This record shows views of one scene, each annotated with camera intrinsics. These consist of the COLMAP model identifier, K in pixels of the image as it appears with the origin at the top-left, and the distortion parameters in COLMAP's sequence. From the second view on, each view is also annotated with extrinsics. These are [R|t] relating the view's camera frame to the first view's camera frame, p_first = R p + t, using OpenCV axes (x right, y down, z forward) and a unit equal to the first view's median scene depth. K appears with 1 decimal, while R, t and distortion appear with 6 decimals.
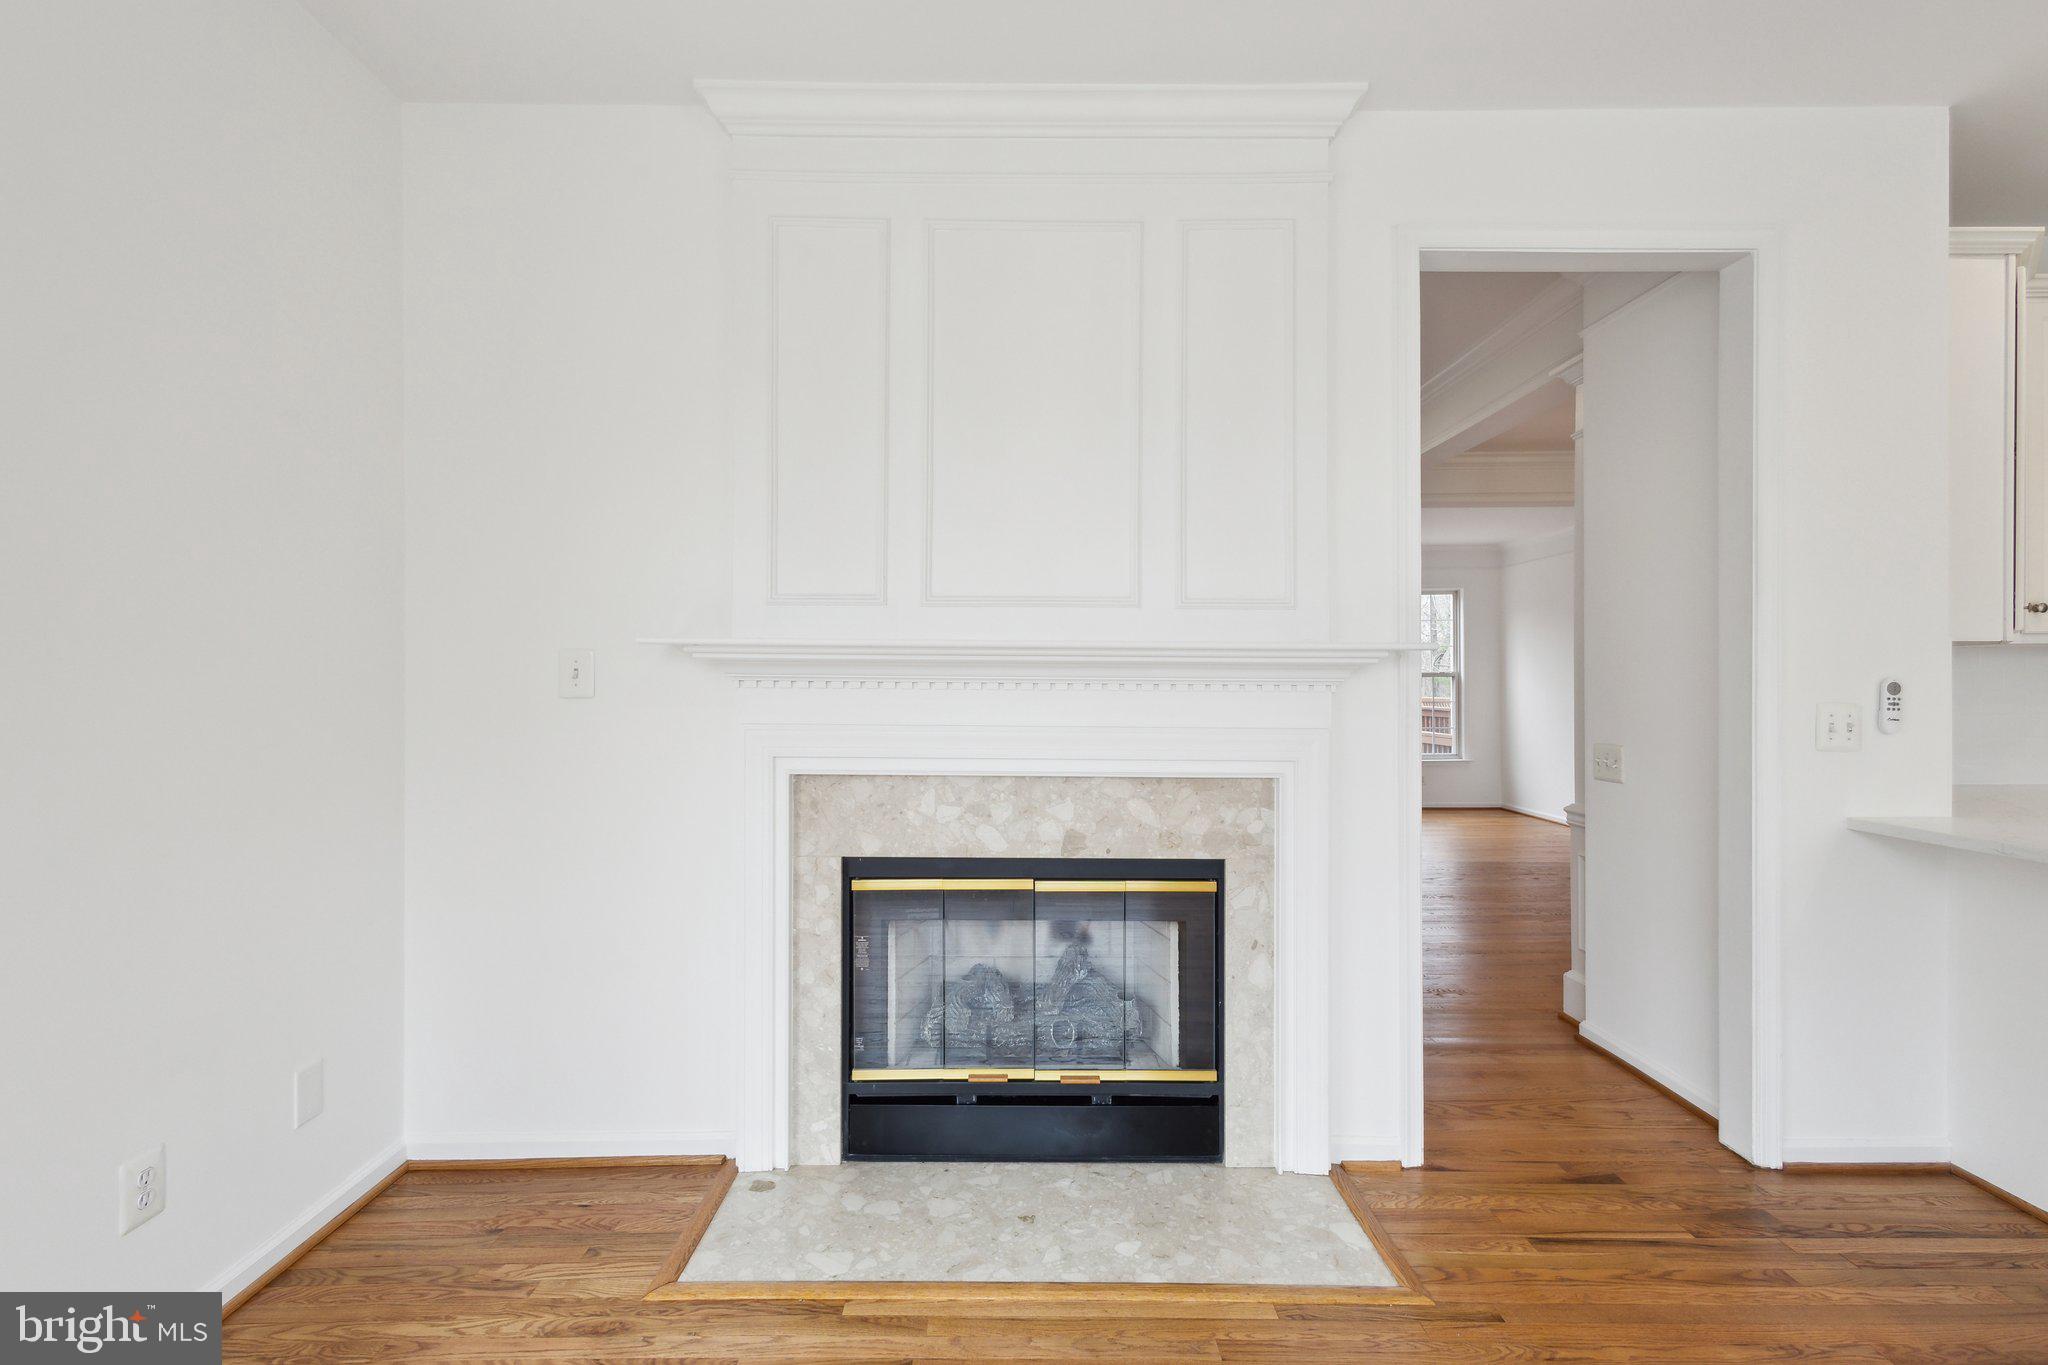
lens RADIAL K [[938.5, 0, 1019.7], [0, 938.5, 688.1], [0, 0, 1]] dist [0.017473, -0.004104]
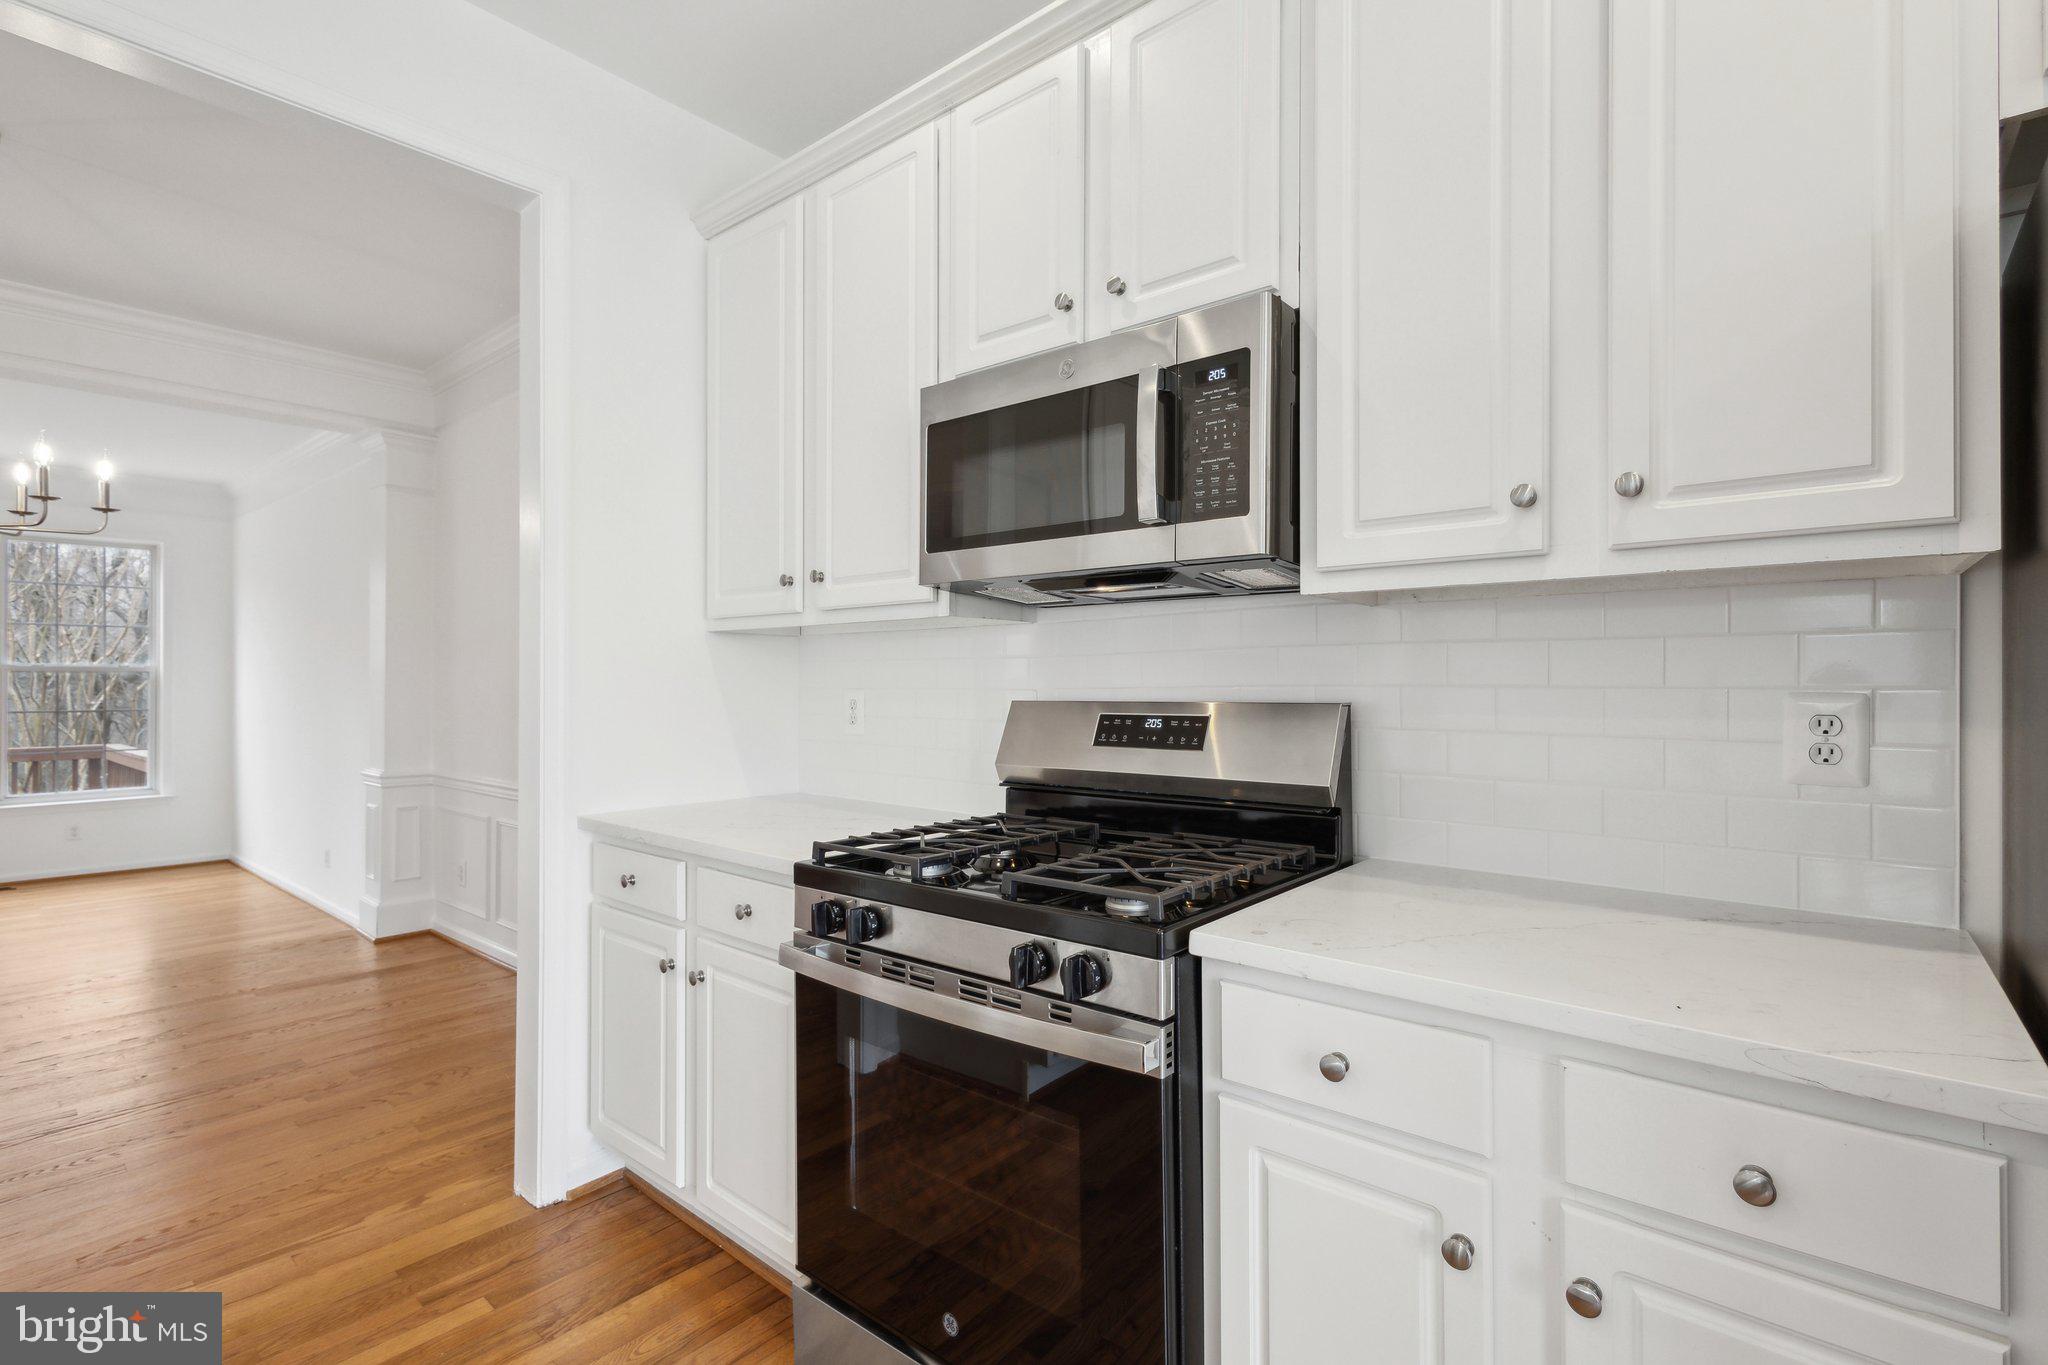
lens RADIAL K [[938.5, 0, 1015.1], [0, 938.5, 673.3], [0, 0, 1]] dist [0.017473, -0.004104]
pose [[0.662471, 0.016703, 0.748901, 1.573296], [-0.002943, 0.999802, -0.019695, -0.000988], [-0.749082, 0.010843, 0.662389, 0.383165]]
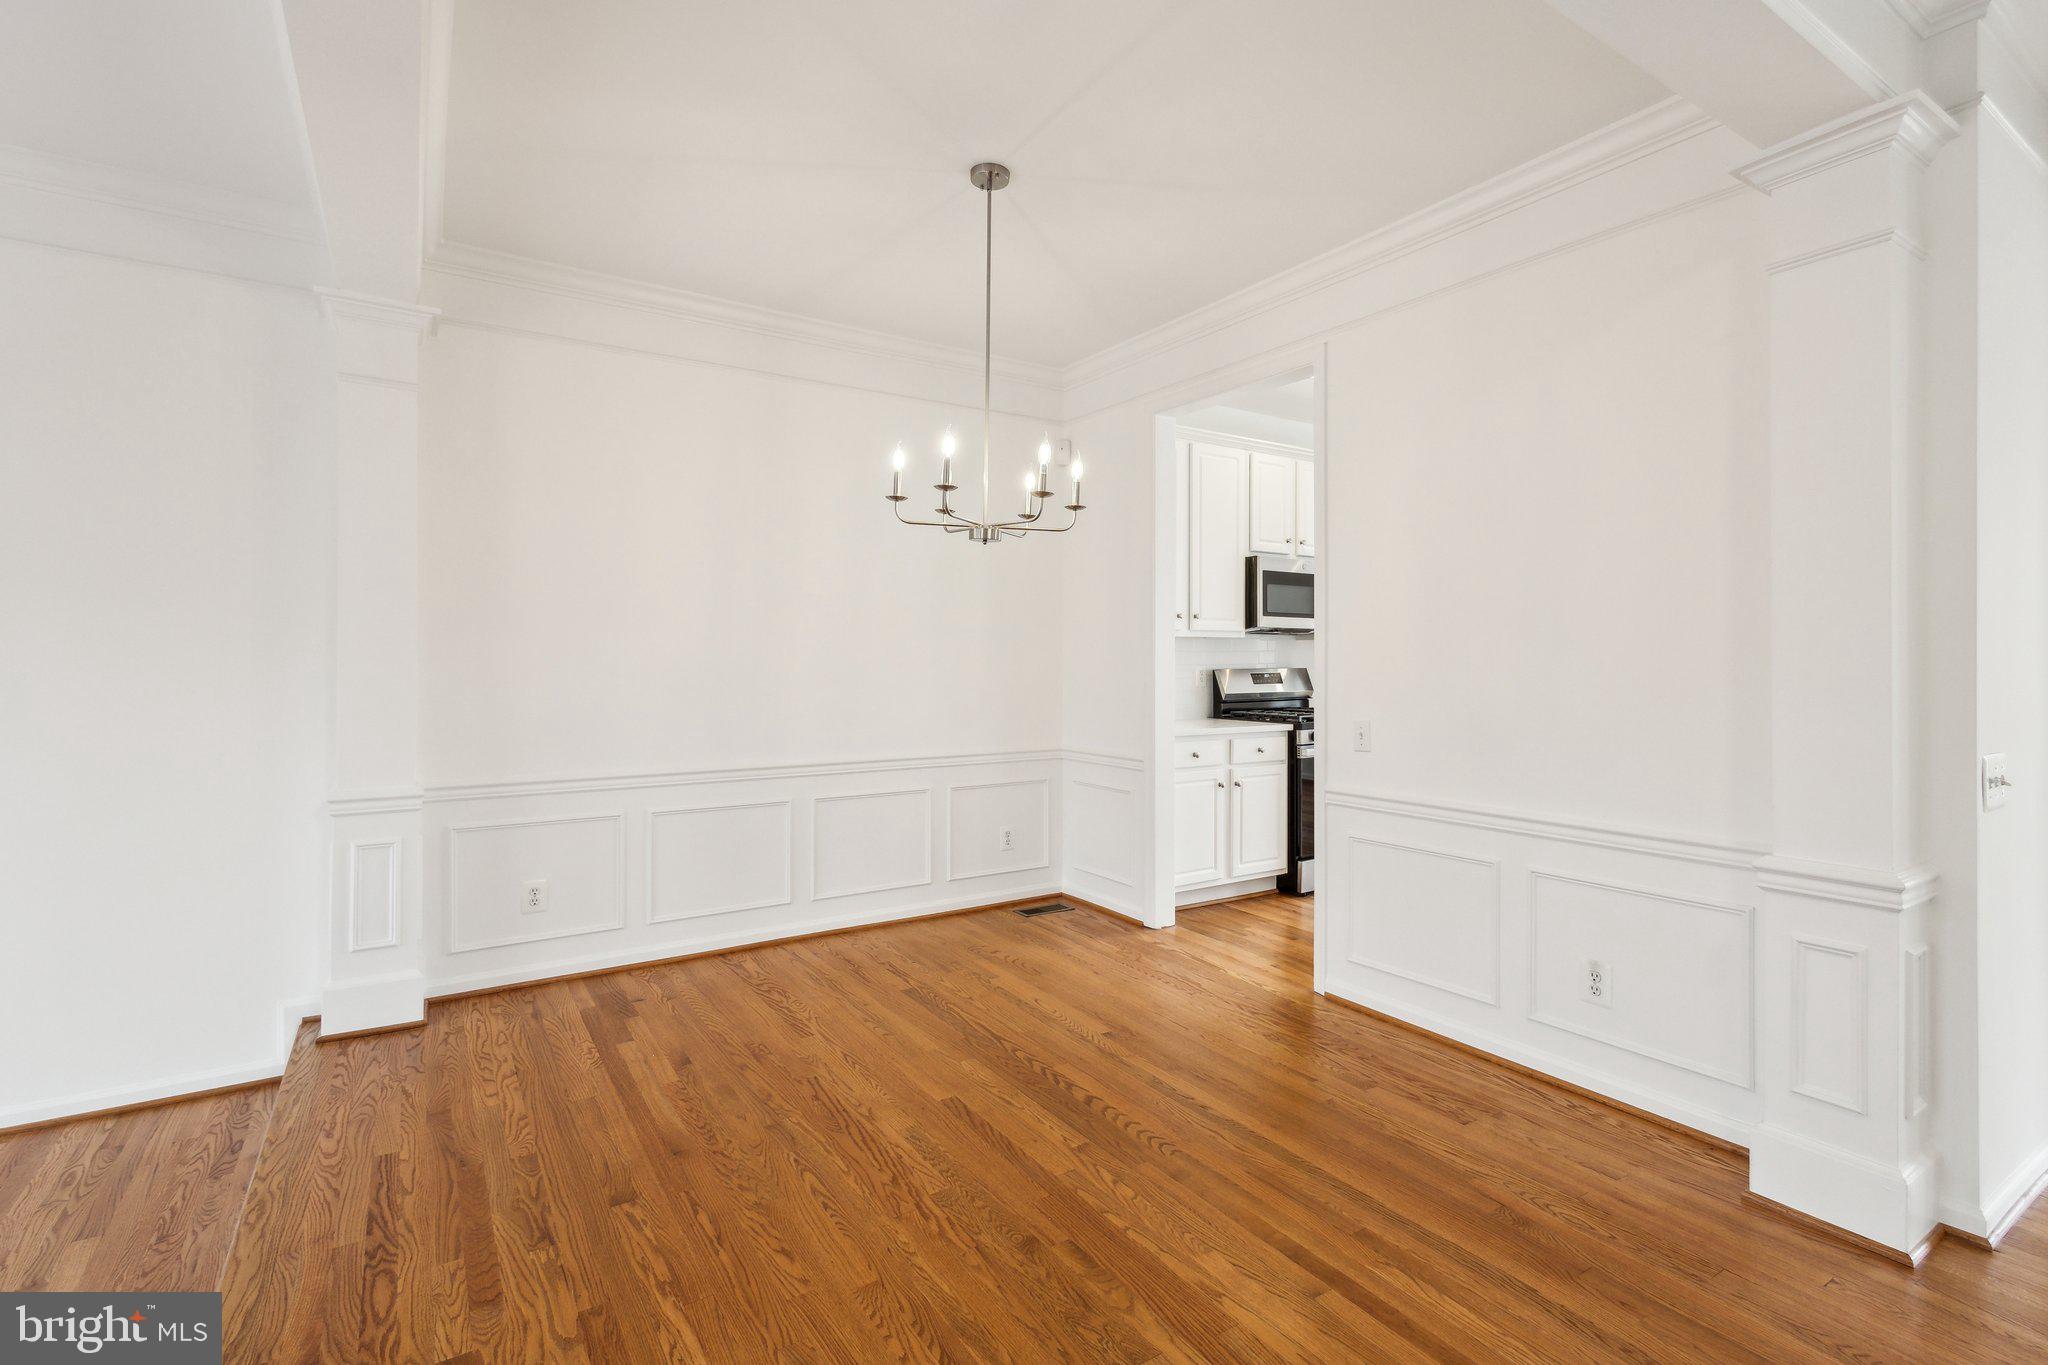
lens RADIAL K [[938.5, 0, 1023.8], [0, 938.5, 682.4], [0, 0, 1]] dist [0.017473, -0.004104]
pose [[-0.559477, 0.000008, 0.828846, 0.627122], [0.000374, 1.000000, 0.000243, 0.037641], [-0.828846, 0.000446, -0.559477, 2.607047]]
